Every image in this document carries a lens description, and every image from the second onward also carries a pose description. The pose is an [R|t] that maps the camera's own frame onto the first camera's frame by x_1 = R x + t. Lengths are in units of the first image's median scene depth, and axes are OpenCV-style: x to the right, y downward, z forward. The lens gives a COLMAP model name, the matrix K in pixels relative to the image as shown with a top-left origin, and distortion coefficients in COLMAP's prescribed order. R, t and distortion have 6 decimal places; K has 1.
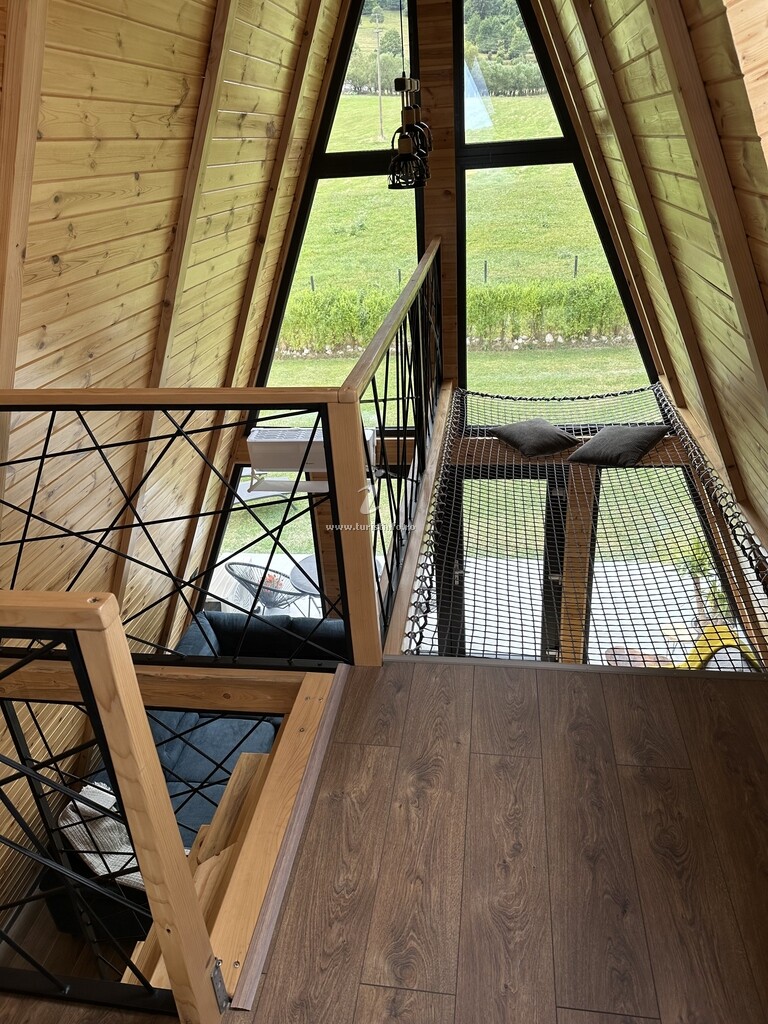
lens RADIAL K [[745.6, 0, 389.4], [0, 745.6, 510.6], [0, 0, 1]] dist [0.034576, -0.060146]
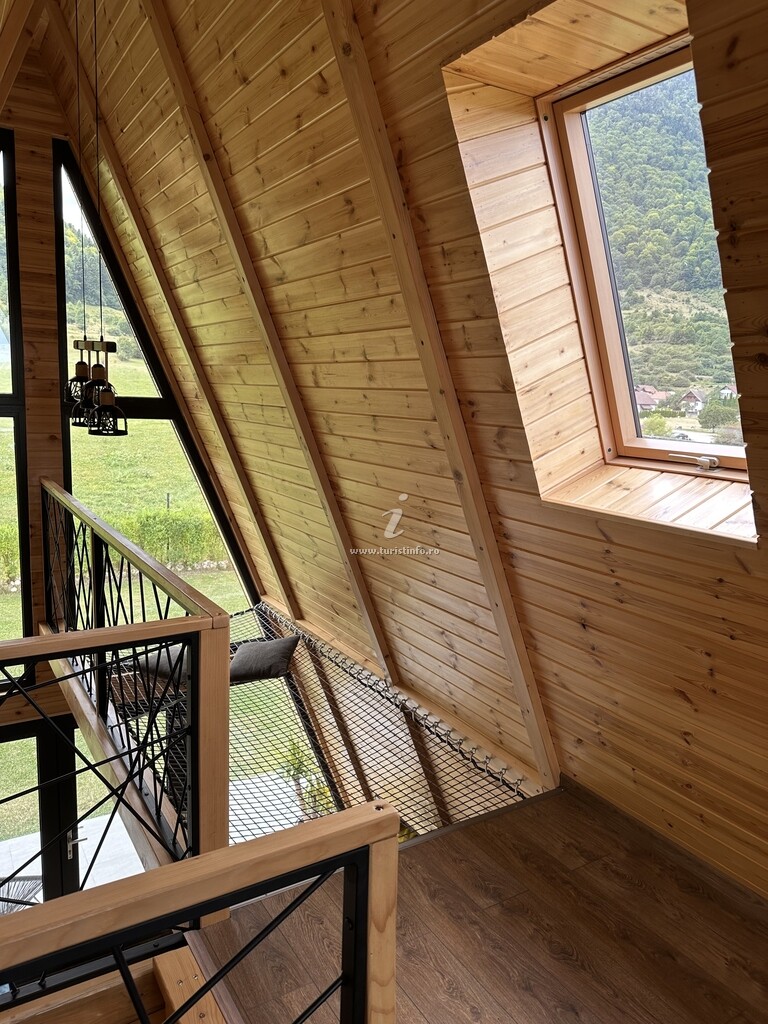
lens RADIAL K [[726.1, 0, 411.8], [0, 726.1, 497.8], [0, 0, 1]] dist [0.022402, -0.048973]
pose [[0.745815, -0.001667, 0.666151, -0.517243], [0.215704, 0.946725, -0.239130, -0.018913], [-0.630264, 0.322038, 0.706441, 0.067415]]
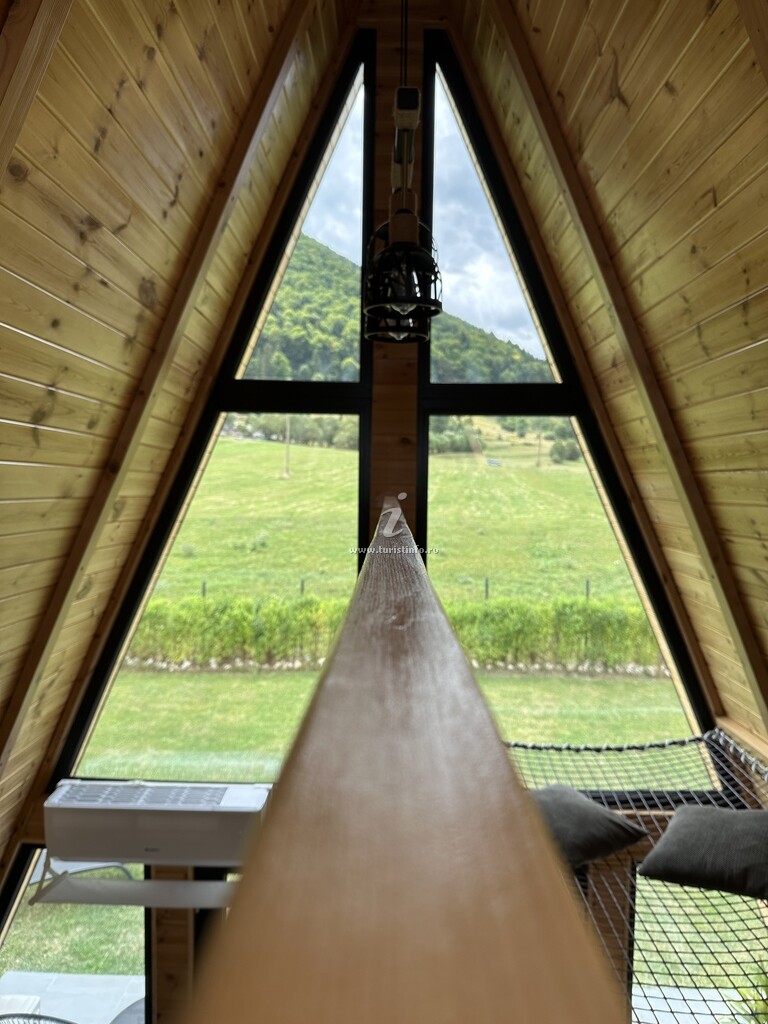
lens RADIAL K [[745.6, 0, 389.4], [0, 745.6, 510.6], [0, 0, 1]] dist [0.034576, -0.060146]
pose [[0.988631, 0.073716, 0.131055, -0.057337], [-0.013119, 0.910547, -0.413197, -0.177397], [-0.149791, 0.406780, 0.901162, 0.955519]]
